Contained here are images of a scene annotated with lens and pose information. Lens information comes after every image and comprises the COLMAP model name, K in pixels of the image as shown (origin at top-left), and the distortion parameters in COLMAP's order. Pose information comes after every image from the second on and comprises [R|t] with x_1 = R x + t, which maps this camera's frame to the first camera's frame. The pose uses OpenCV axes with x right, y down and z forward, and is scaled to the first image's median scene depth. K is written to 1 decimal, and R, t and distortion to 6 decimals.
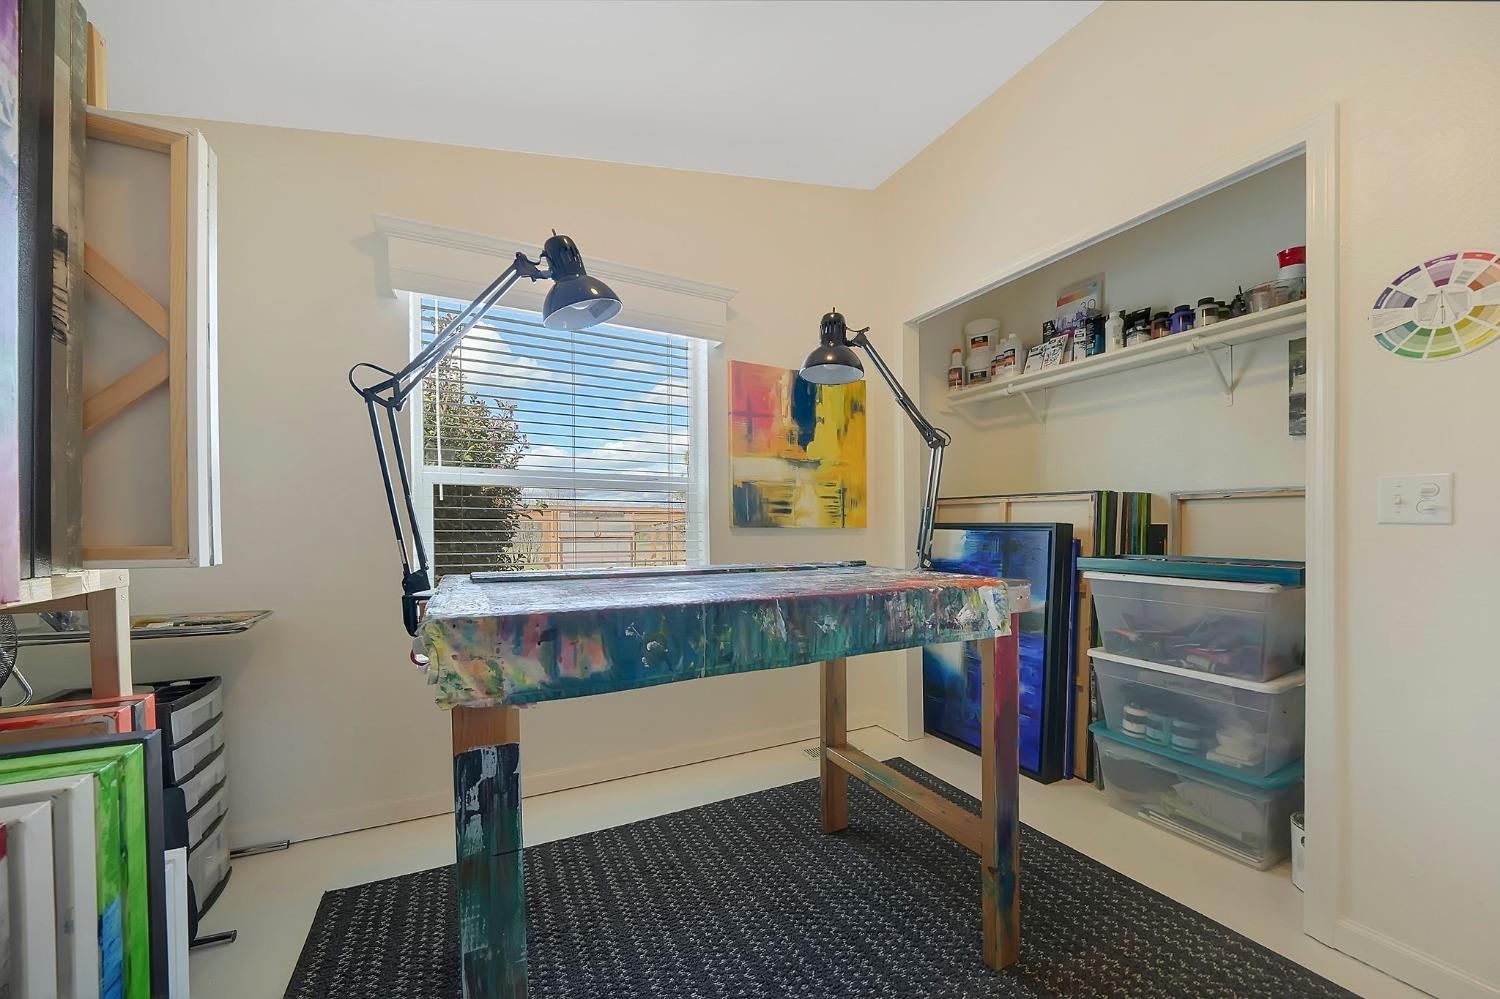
lens RADIAL K [[542.7, 0, 748.1], [0, 542.7, 537.2], [0, 0, 1]] dist [-0.018429, 0.000086]
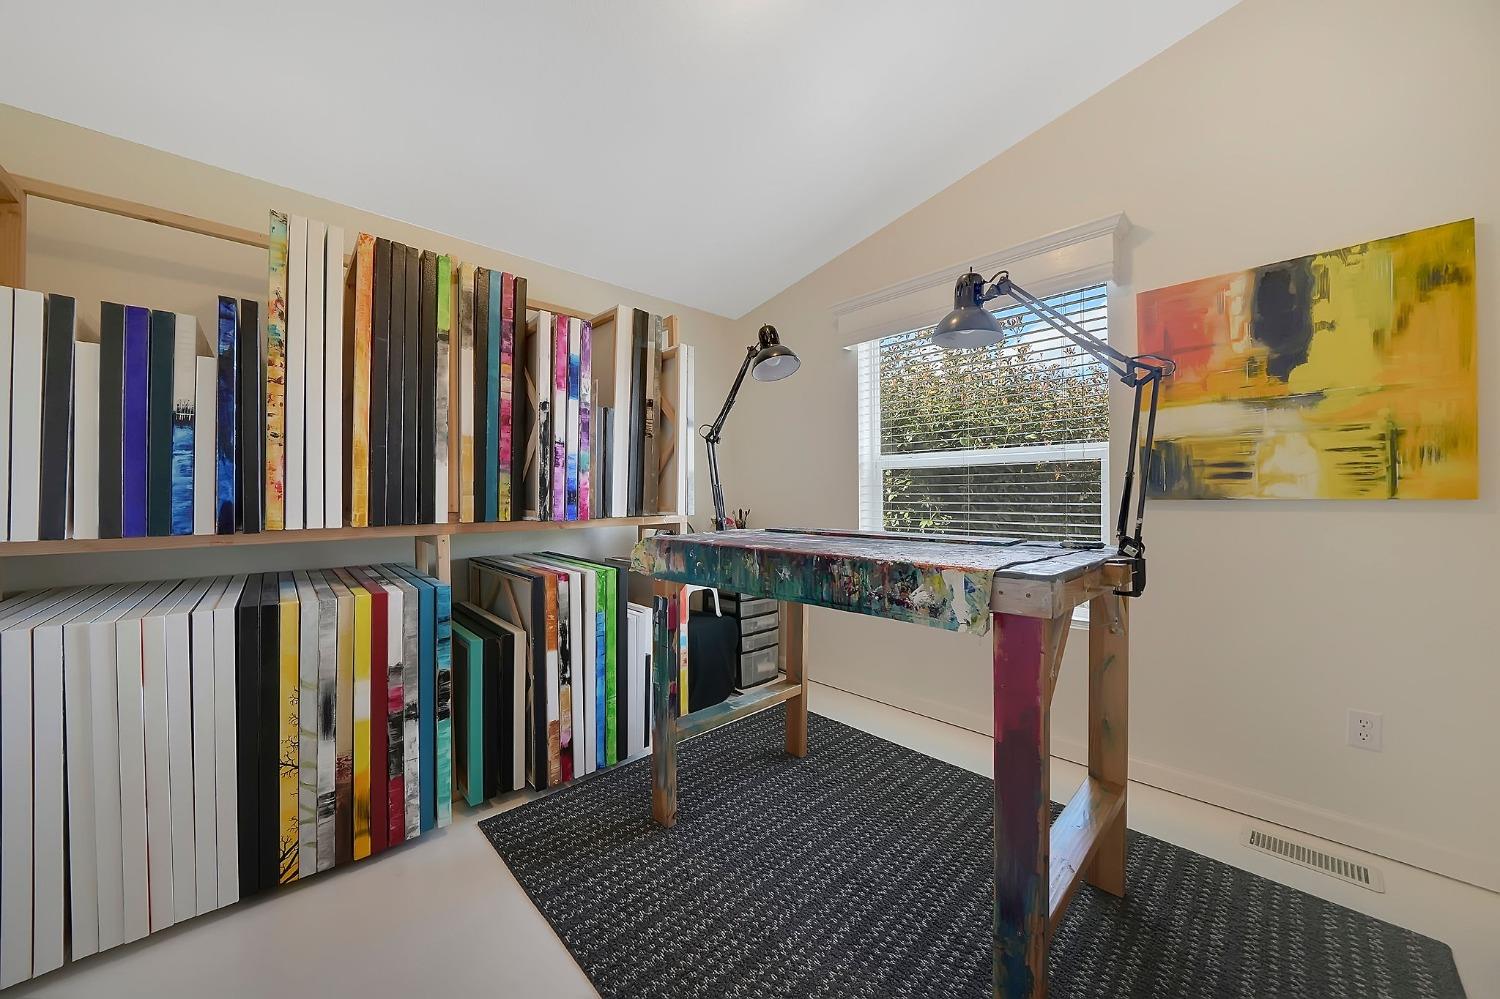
lens RADIAL K [[526.0, 0, 749.2], [0, 526.0, 505.8], [0, 0, 1]] dist [-0.019992, 0.000106]
pose [[0.290850, 0.009290, -0.956724, 0.533876], [-0.015092, 0.999873, 0.005121, -0.003660], [0.956650, 0.012949, 0.290953, 0.215046]]
